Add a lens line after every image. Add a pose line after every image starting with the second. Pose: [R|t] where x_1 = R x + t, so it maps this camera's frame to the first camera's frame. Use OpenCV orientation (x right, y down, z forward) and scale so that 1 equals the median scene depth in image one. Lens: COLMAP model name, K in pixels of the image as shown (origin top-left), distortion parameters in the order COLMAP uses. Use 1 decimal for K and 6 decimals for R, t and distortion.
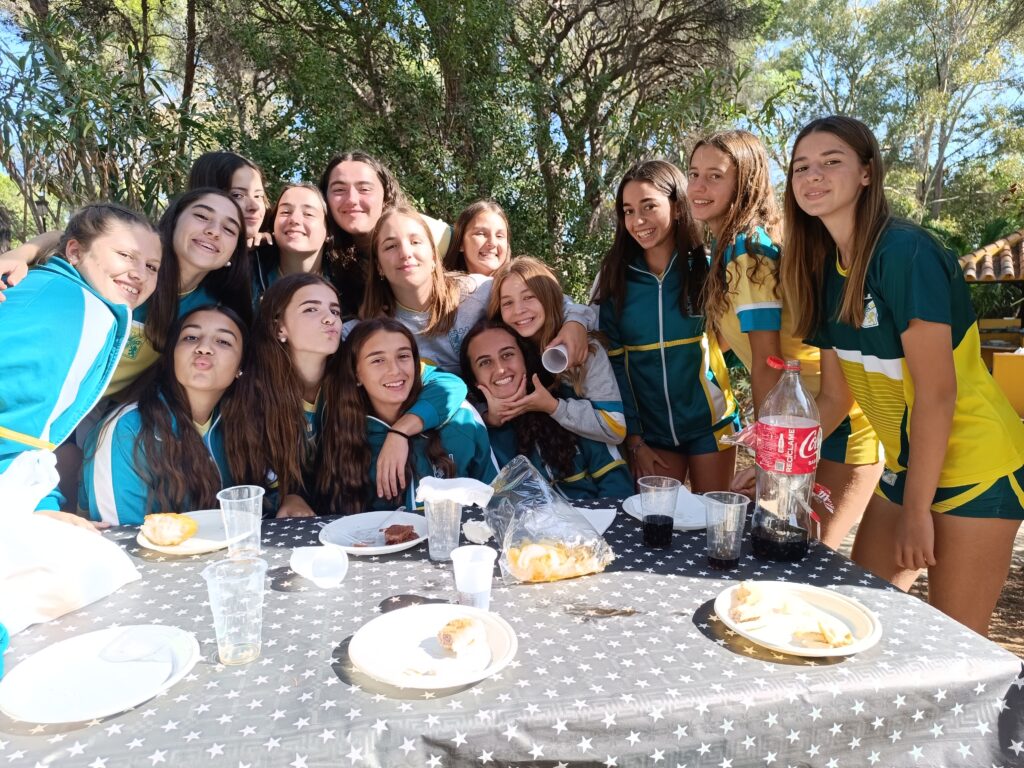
lens RADIAL K [[682.4, 0, 513.2], [0, 682.4, 366.2], [0, 0, 1]] dist [0.009691, -0.004362]
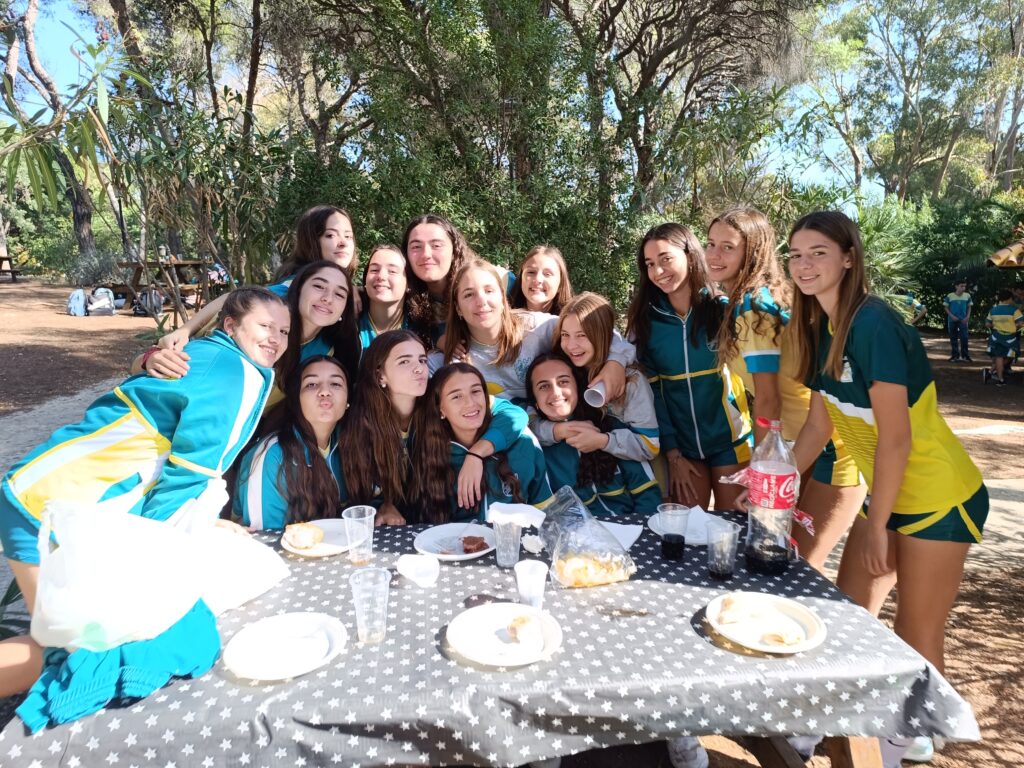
lens RADIAL K [[720.5, 0, 513.6], [0, 720.5, 328.2], [0, 0, 1]] dist [0.023120, -0.007797]
pose [[0.997068, 0.000544, -0.076522, 0.014692], [0.000954, 0.999809, 0.019538, -0.185606], [0.076518, -0.019553, 0.996876, -0.352189]]
